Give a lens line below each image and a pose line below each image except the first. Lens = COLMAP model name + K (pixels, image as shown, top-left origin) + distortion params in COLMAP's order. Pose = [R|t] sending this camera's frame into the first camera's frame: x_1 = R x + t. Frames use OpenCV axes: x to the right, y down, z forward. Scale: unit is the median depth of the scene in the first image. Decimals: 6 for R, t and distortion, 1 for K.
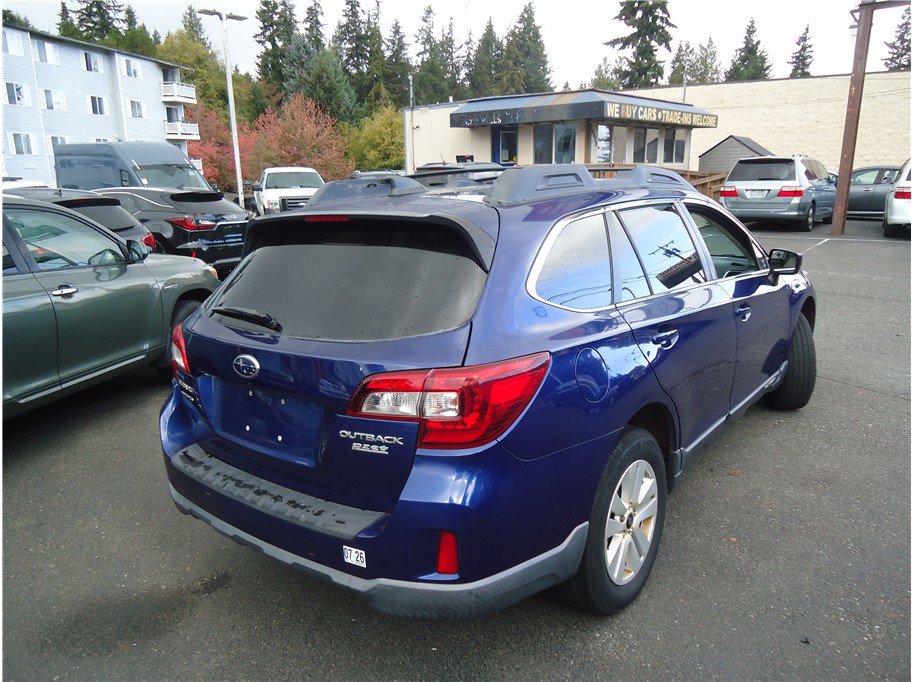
lens RADIAL K [[659.6, 0, 459.7], [0, 659.6, 338.8], [0, 0, 1]] dist [-0.000994, -0.001758]
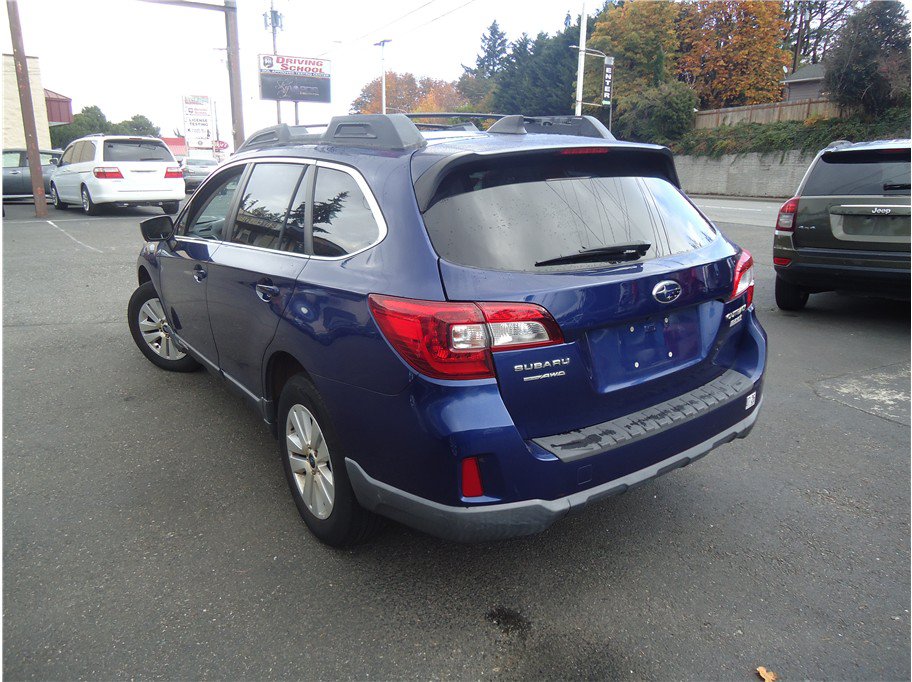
lens RADIAL K [[659.6, 0, 459.7], [0, 659.6, 338.8], [0, 0, 1]] dist [-0.000994, -0.001758]
pose [[0.275361, -0.232886, 0.932706, -0.161702], [0.220157, 0.959706, 0.174631, -0.016113], [-0.935792, 0.157255, 0.315537, 0.116595]]
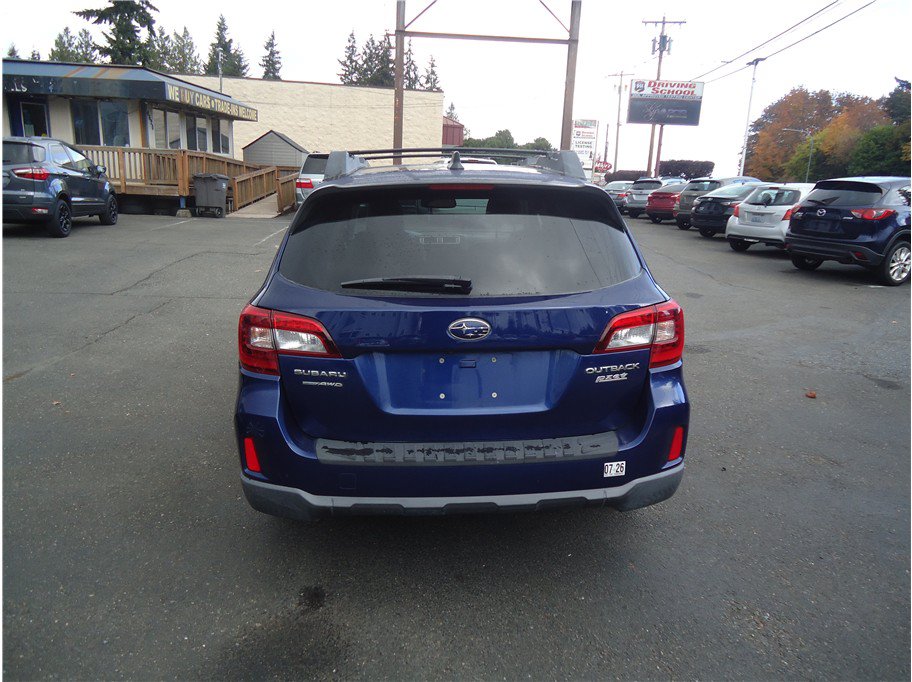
lens RADIAL K [[659.6, 0, 459.7], [0, 659.6, 338.8], [0, 0, 1]] dist [-0.000994, -0.001758]
pose [[0.744800, -0.120929, 0.656238, -0.118188], [0.114391, 0.992022, 0.052976, 0.000001], [-0.657410, 0.035611, 0.752692, 0.028977]]
